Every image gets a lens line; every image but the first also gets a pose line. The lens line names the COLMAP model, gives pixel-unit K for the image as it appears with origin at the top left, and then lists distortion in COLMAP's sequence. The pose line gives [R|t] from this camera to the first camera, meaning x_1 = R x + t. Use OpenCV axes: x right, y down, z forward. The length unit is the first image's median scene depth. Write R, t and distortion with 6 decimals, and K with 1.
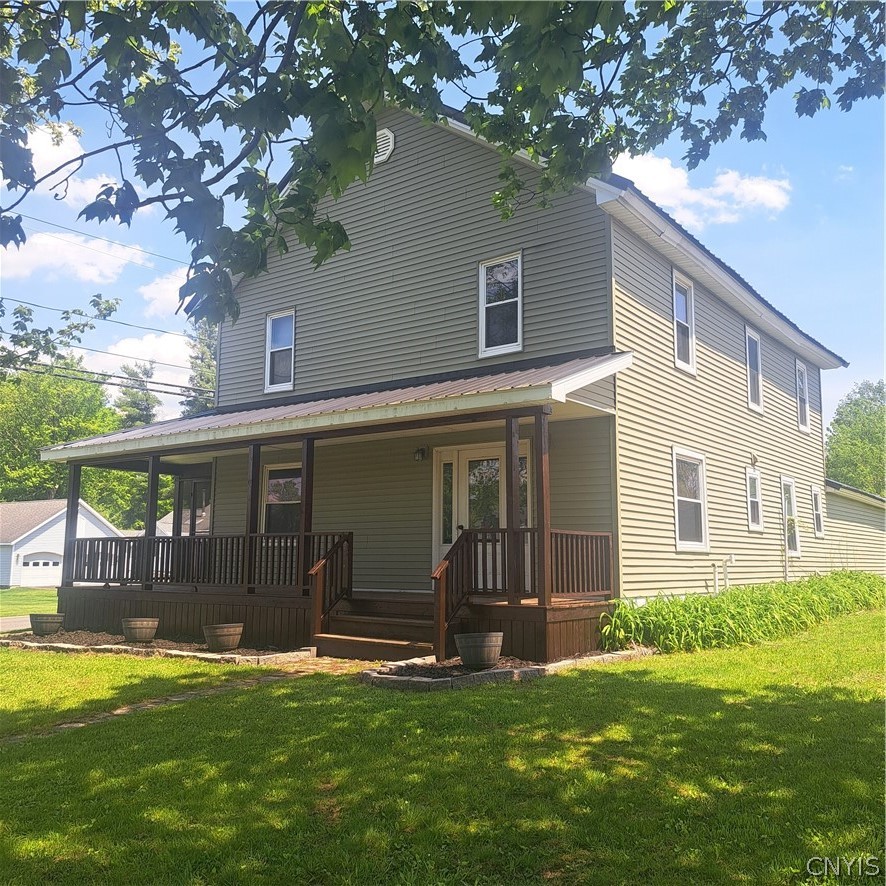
lens RADIAL K [[838.6, 0, 416.5], [0, 838.6, 443.0], [0, 0, 1]] dist [0.162358, -0.391483]
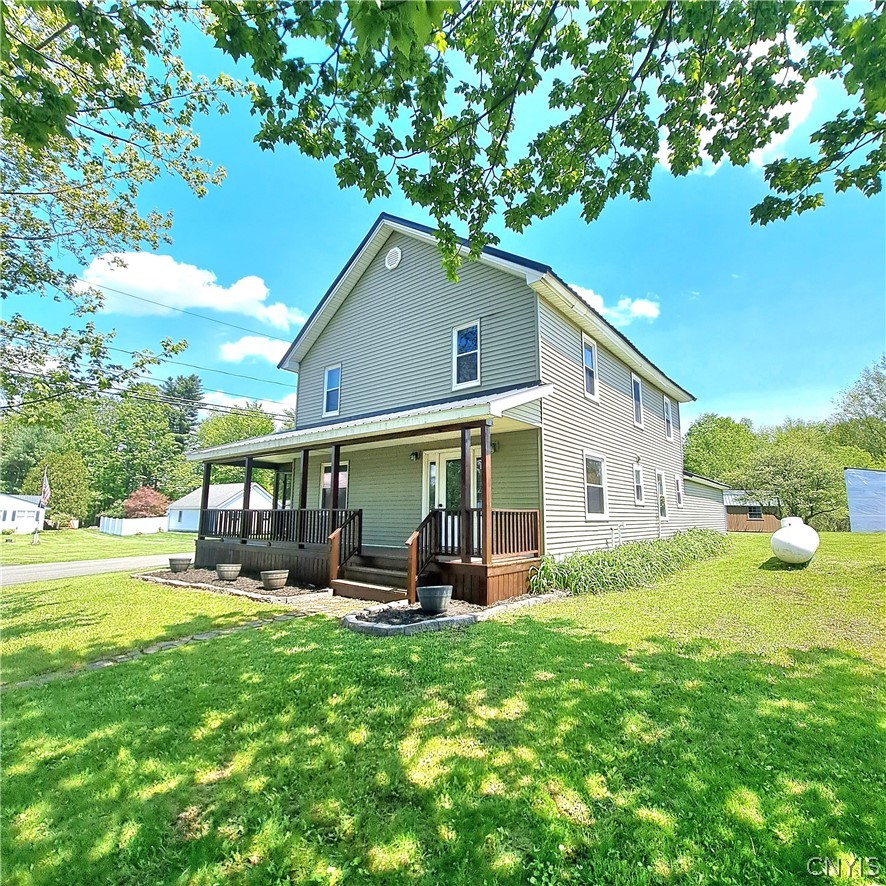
lens RADIAL K [[477.0, 0, 428.7], [0, 477.0, 442.2], [0, 0, 1]] dist [-0.000768, -0.000597]
pose [[0.999321, -0.004405, -0.036592, 0.065209], [0.003758, 0.999836, -0.017730, 0.005009], [0.036664, 0.017581, 0.999173, 0.162161]]
